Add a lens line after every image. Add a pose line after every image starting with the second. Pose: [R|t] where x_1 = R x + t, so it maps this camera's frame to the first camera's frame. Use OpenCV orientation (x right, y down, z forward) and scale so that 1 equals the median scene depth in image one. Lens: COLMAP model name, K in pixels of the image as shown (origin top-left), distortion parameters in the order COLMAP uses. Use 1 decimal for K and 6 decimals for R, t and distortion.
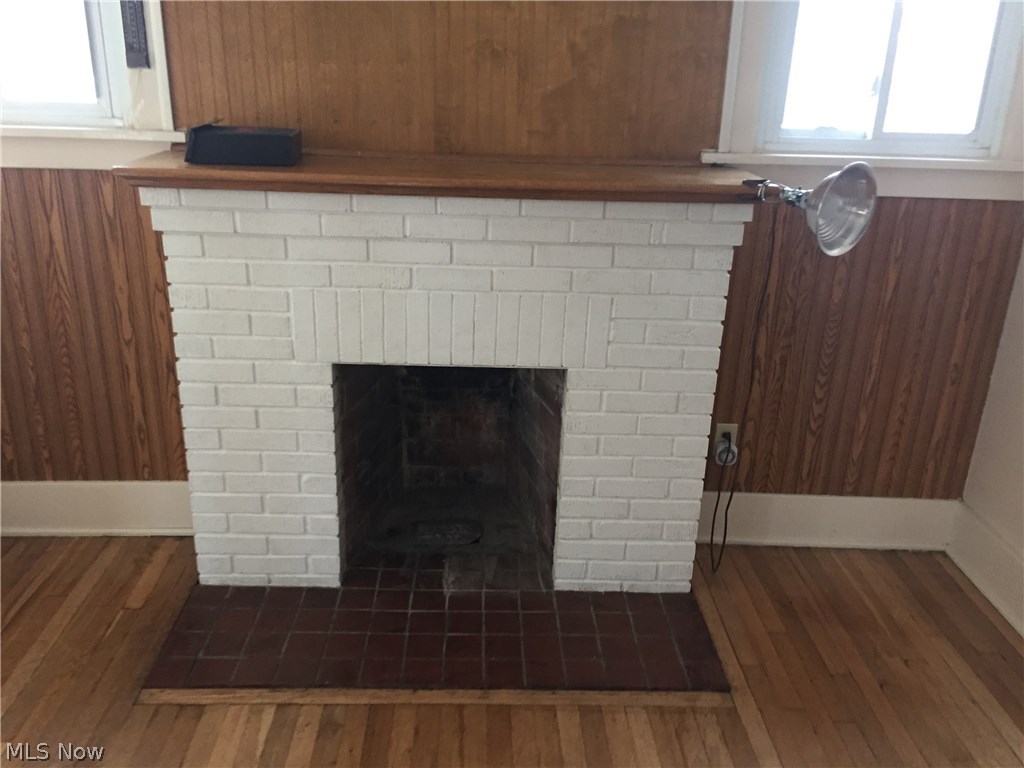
lens RADIAL K [[870.0, 0, 512.3], [0, 870.0, 375.7], [0, 0, 1]] dist [0.079540, -0.088626]
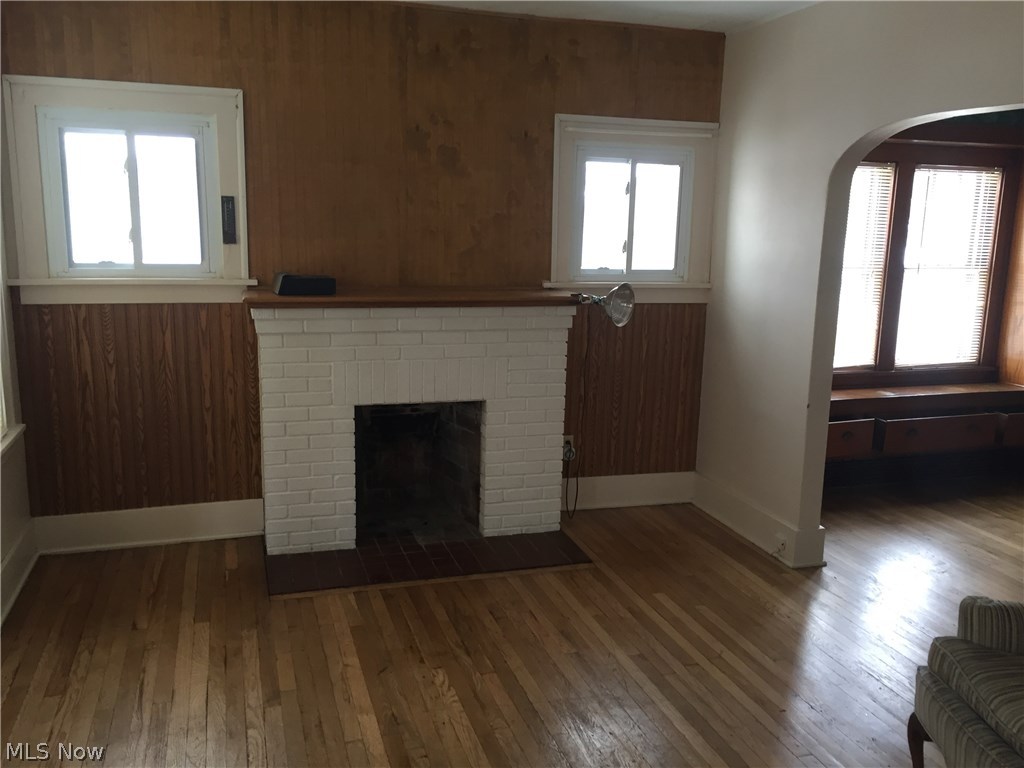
lens RADIAL K [[870.0, 0, 513.3], [0, 870.0, 391.7], [0, 0, 1]] dist [0.079540, -0.088626]
pose [[0.962314, -0.063235, 0.264488, -0.336464], [0.101707, 0.985695, -0.134388, 0.208851], [-0.252207, 0.156224, 0.954980, -0.687027]]
